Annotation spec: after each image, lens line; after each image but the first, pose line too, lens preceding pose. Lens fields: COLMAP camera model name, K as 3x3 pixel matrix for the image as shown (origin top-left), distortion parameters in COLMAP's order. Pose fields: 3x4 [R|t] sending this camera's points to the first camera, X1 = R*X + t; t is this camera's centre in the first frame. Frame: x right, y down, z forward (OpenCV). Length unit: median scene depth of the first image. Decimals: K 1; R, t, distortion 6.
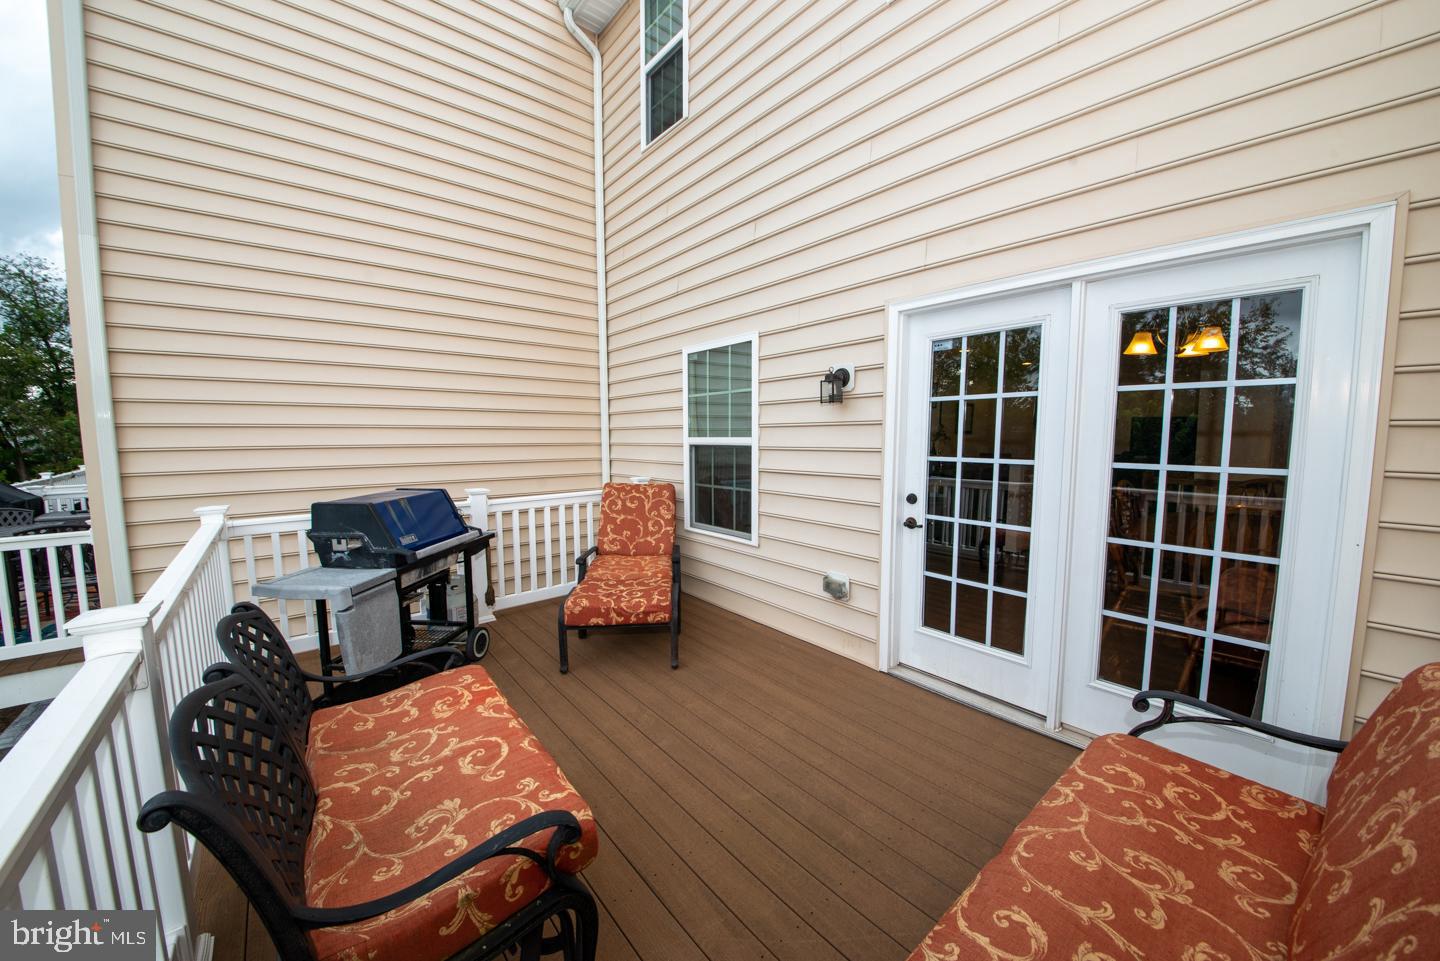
lens RADIAL K [[513.2, 0, 713.8], [0, 513.2, 489.6], [0, 0, 1]] dist [-0.005437, -0.002083]
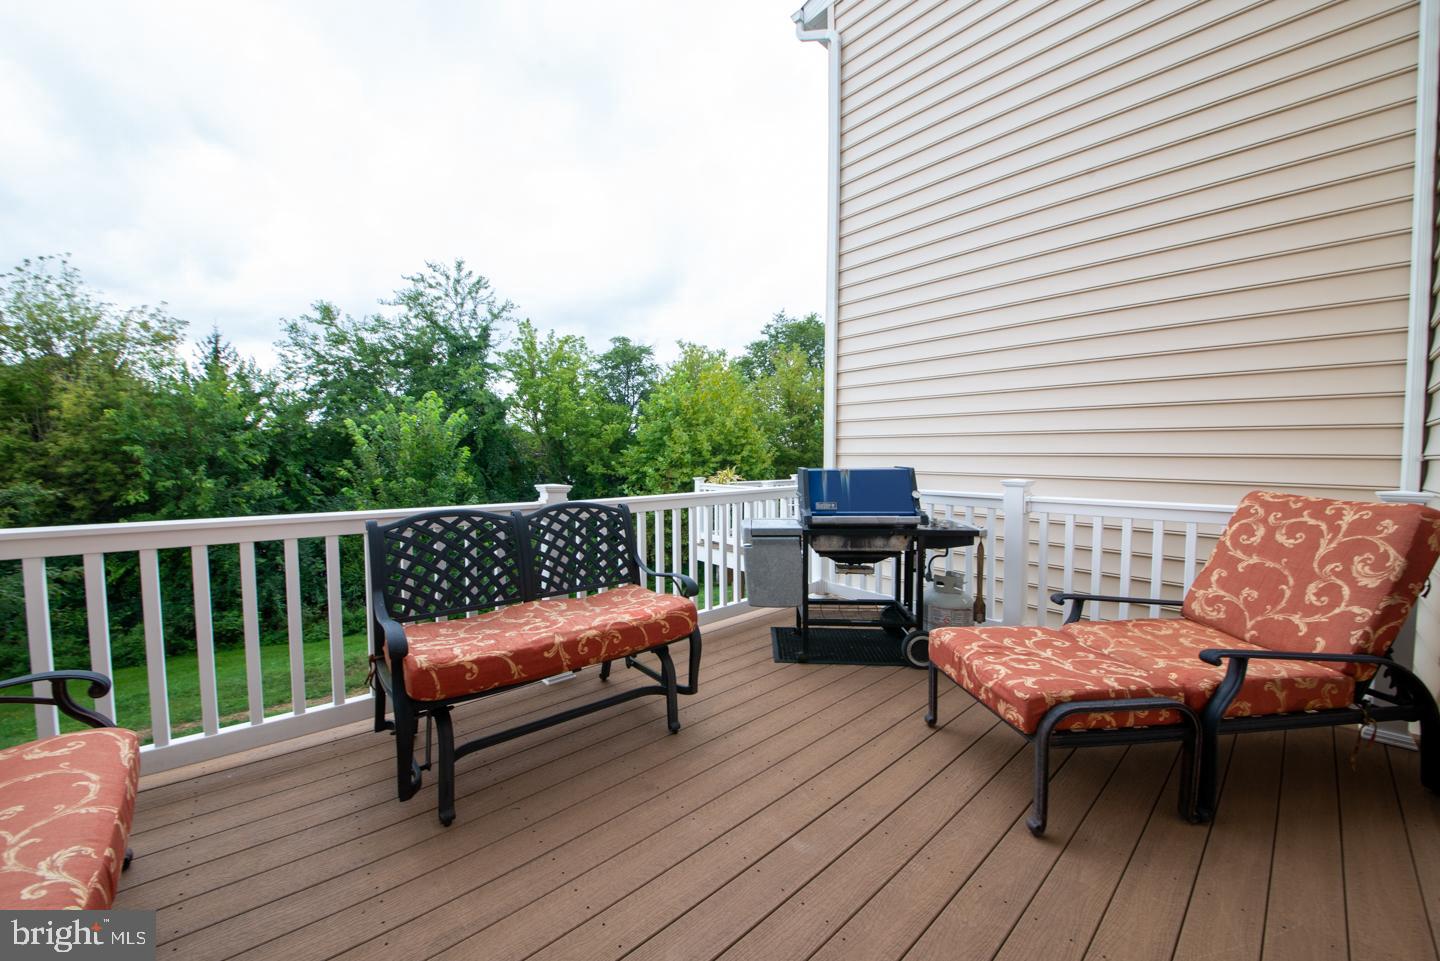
lens RADIAL K [[513.2, 0, 722.0], [0, 513.2, 479.6], [0, 0, 1]] dist [-0.005437, -0.002083]
pose [[0.016862, 0.053654, -0.998417, 0.380427], [-0.104581, 0.993177, 0.051606, 0.005989], [0.994373, 0.103545, 0.022358, 0.605048]]
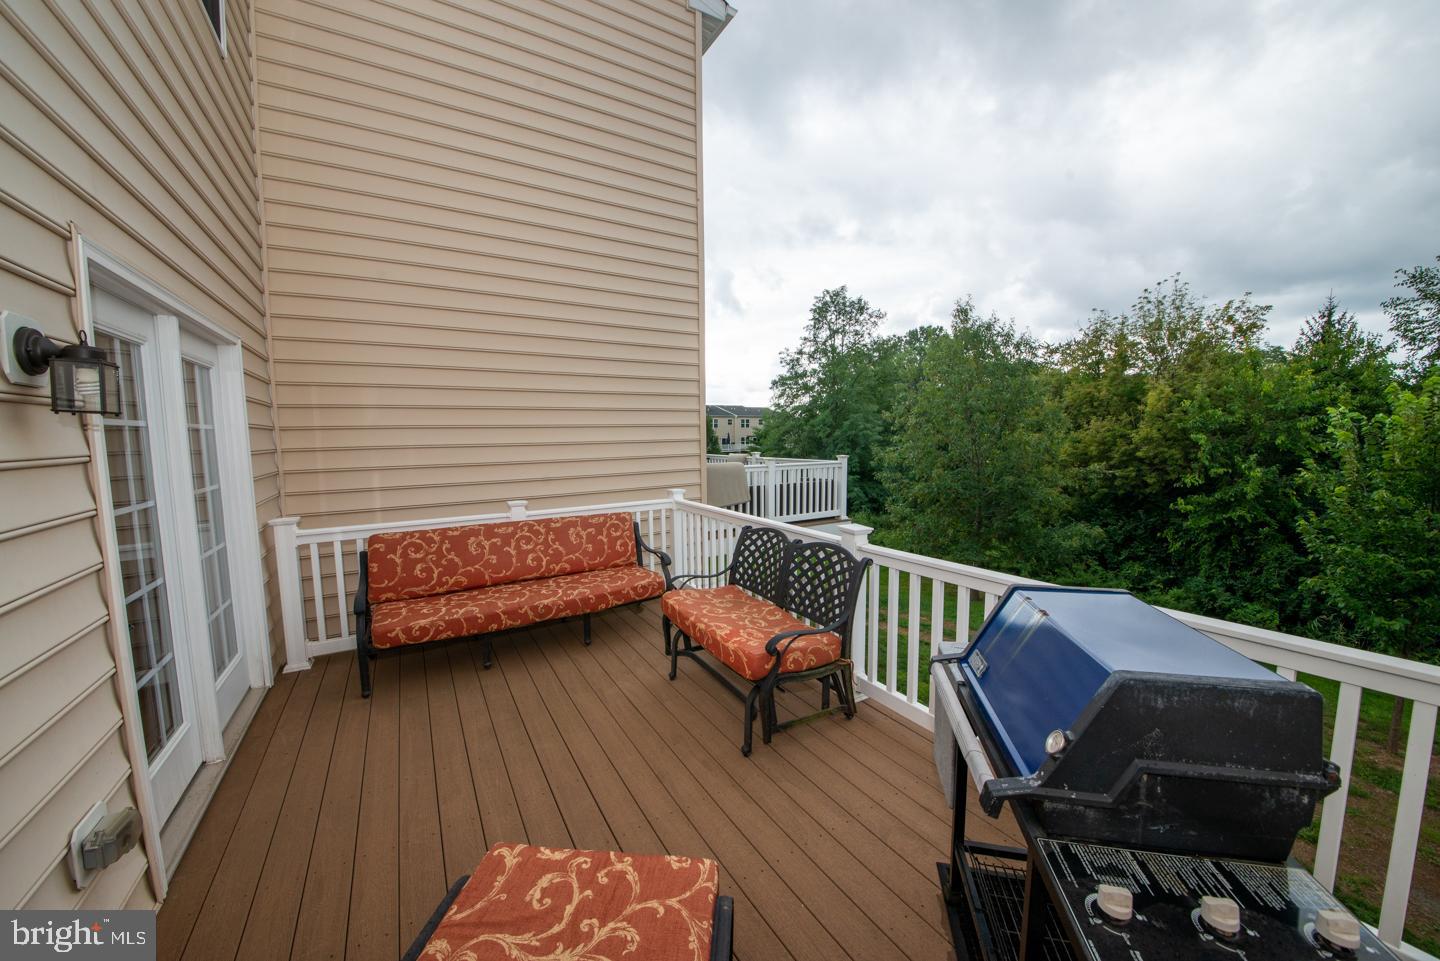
lens RADIAL K [[513.2, 0, 720.1], [0, 513.2, 484.4], [0, 0, 1]] dist [-0.005437, -0.002083]
pose [[-0.991624, -0.006099, 0.129013, -0.317893], [0.020075, 0.979467, 0.200604, -0.169740], [-0.127587, 0.201514, -0.971140, 1.245036]]
